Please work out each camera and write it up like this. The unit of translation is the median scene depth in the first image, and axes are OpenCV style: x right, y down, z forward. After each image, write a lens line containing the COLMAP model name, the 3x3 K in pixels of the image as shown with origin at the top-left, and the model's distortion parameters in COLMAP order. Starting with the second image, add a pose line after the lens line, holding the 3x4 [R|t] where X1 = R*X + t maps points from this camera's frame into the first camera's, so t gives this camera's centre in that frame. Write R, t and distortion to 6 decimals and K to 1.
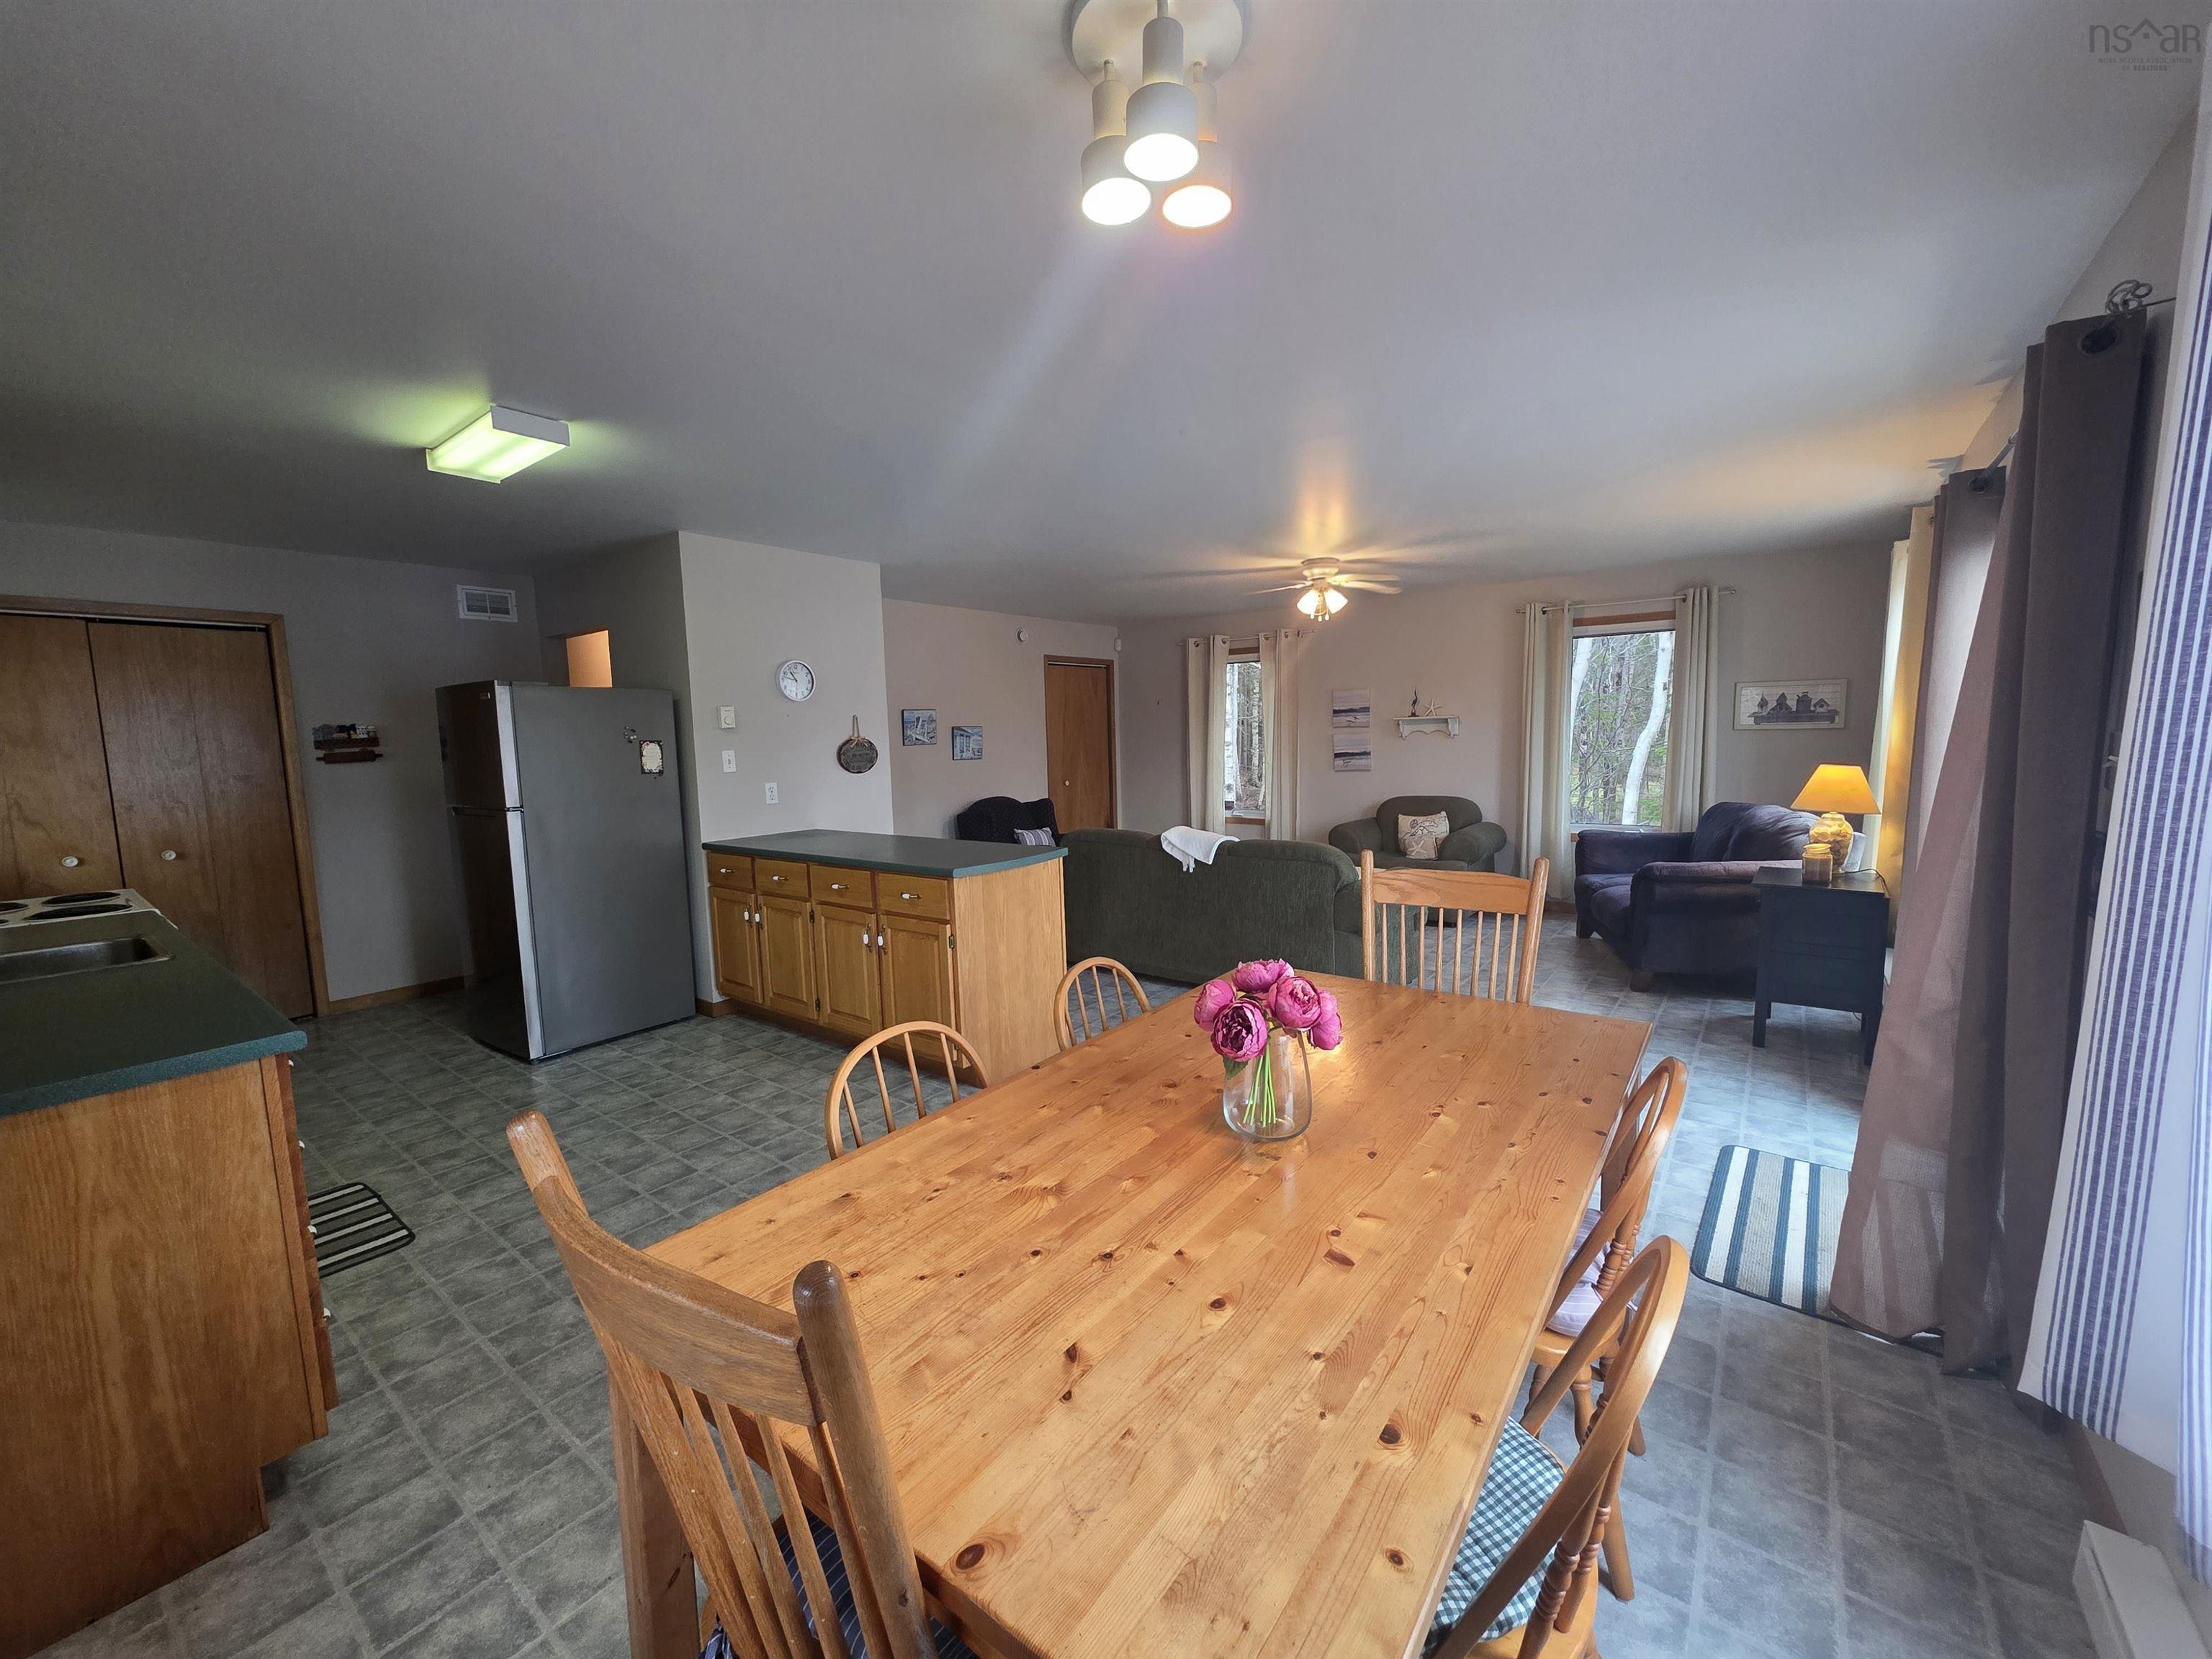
lens RADIAL K [[878.0, 0, 1107.2], [0, 878.0, 836.5], [0, 0, 1]] dist [0.004902, 0.001270]
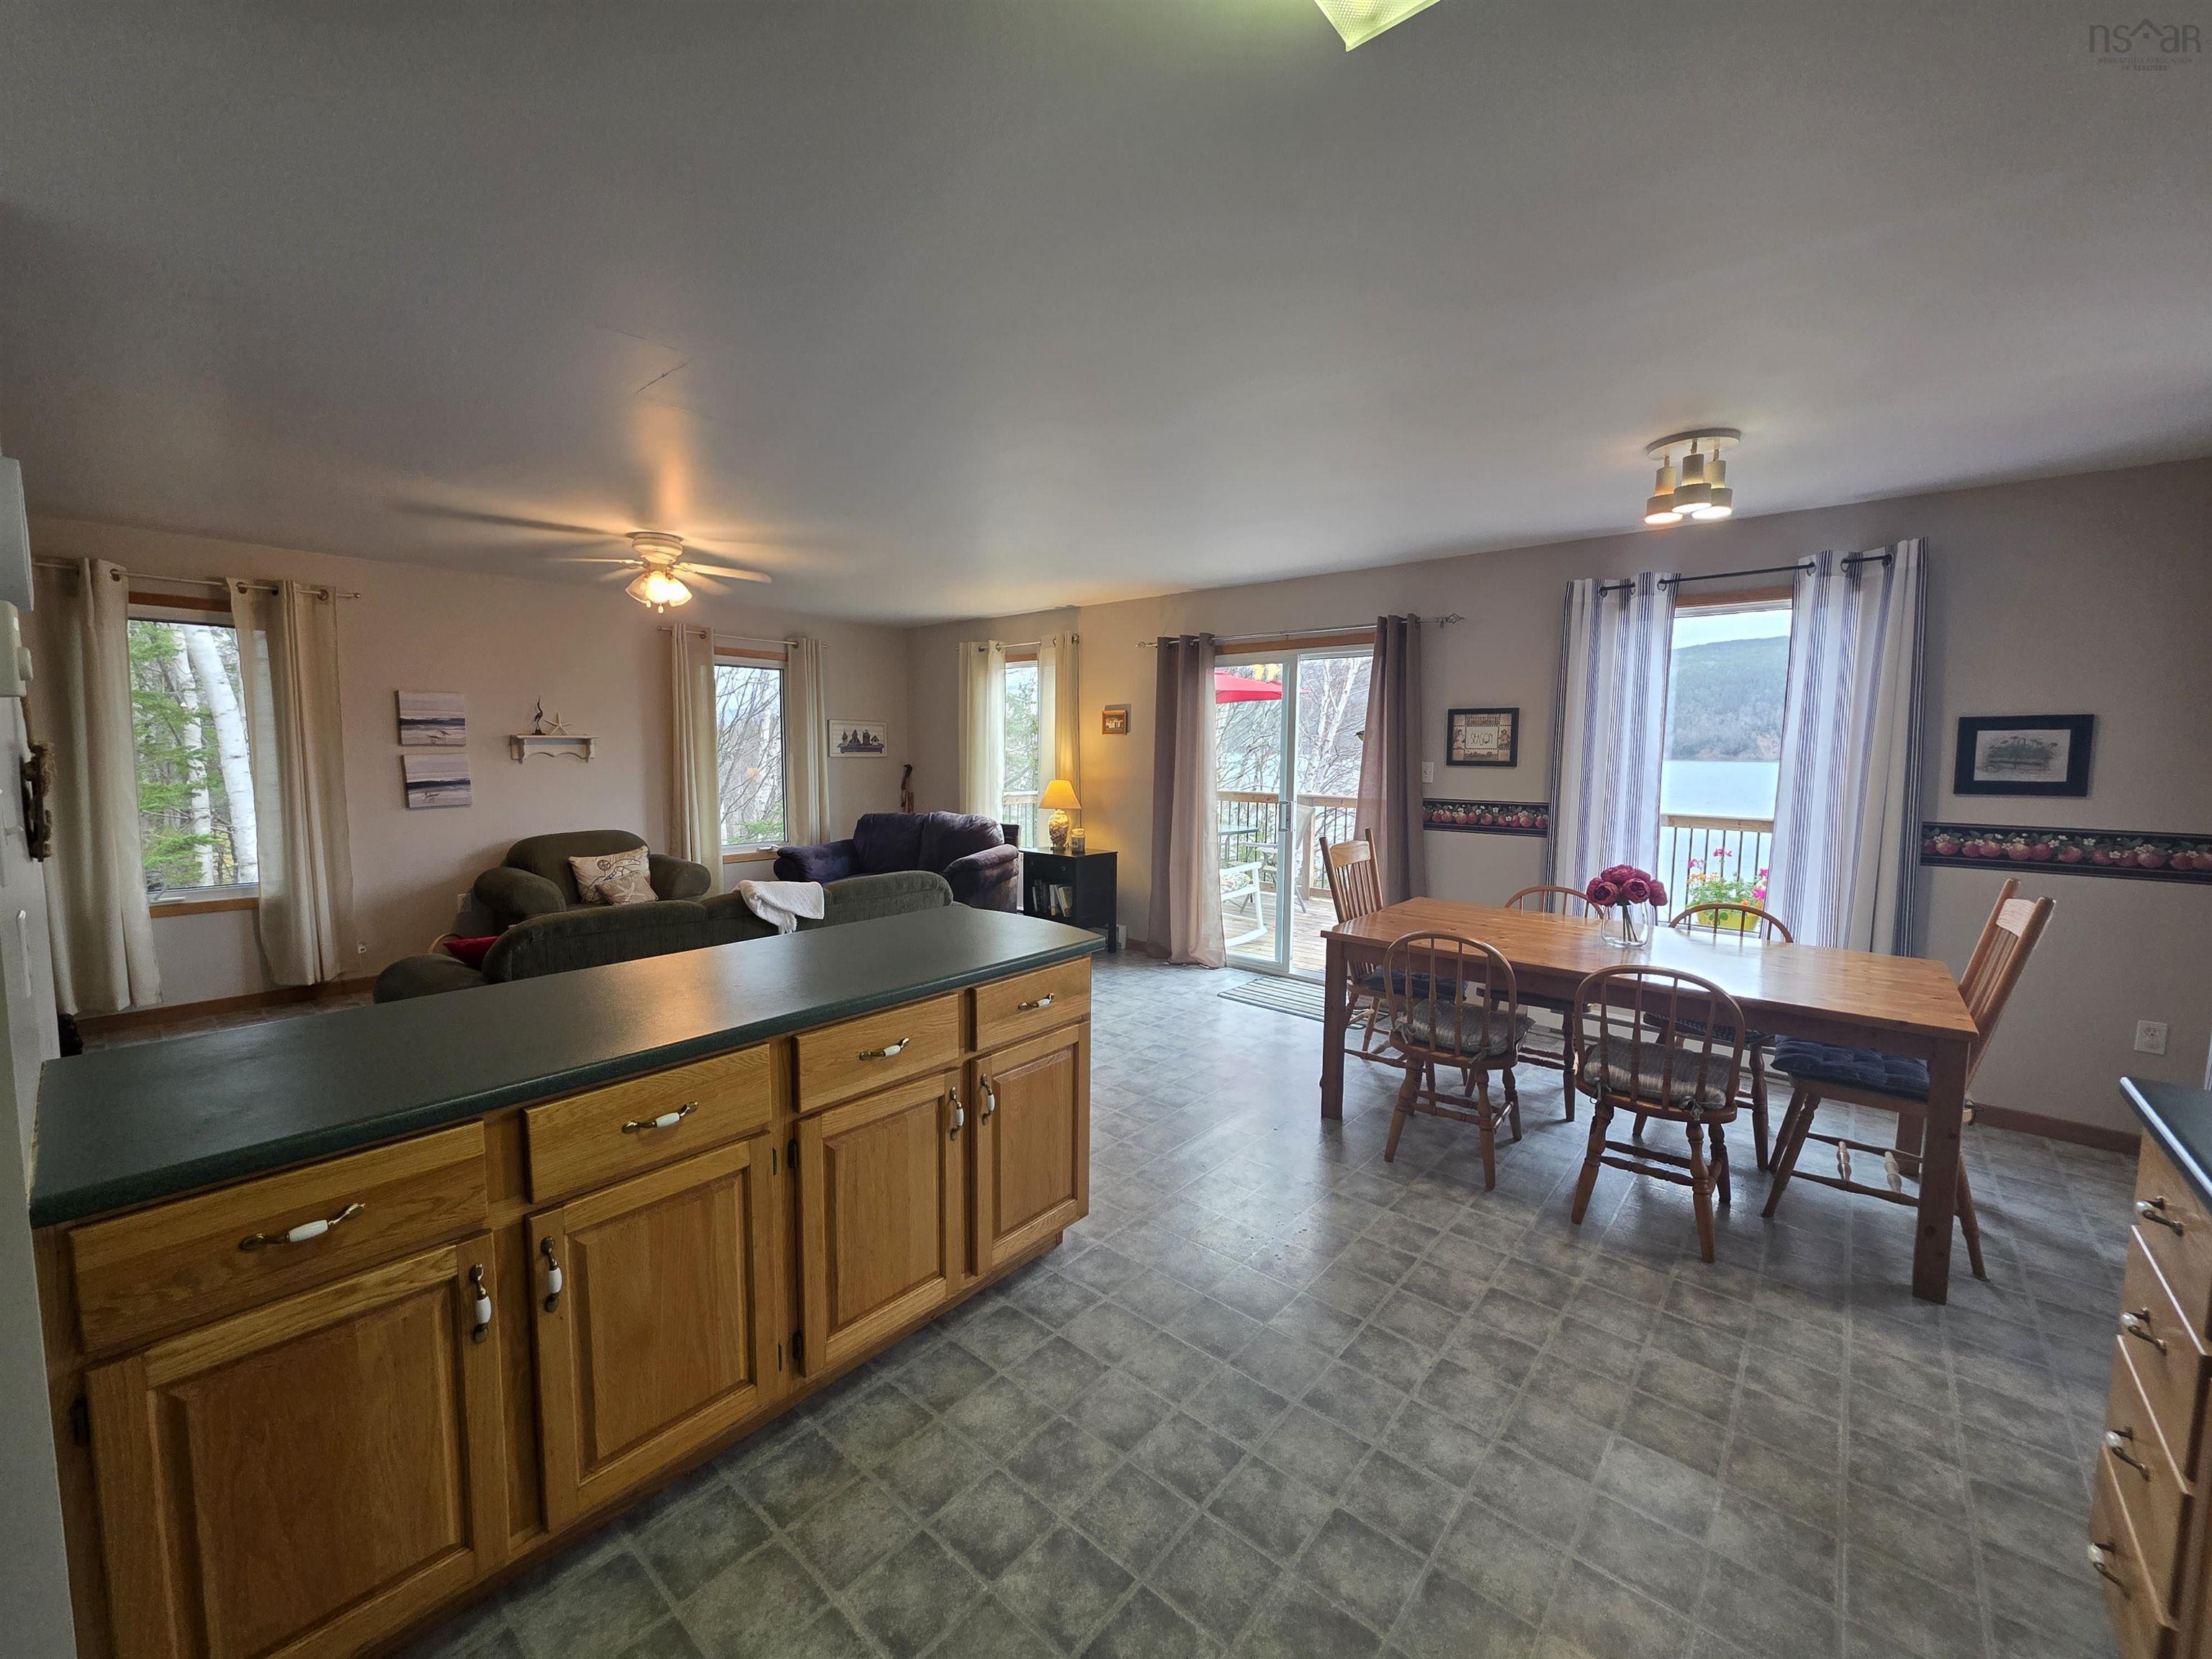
lens RADIAL K [[878.0, 0, 1091.6], [0, 878.0, 837.2], [0, 0, 1]] dist [0.004902, 0.001270]
pose [[0.055746, -0.079338, 0.995288, -0.559216], [0.104985, 0.991778, 0.073178, -0.064341], [-0.992910, 0.100411, 0.063617, 0.594064]]
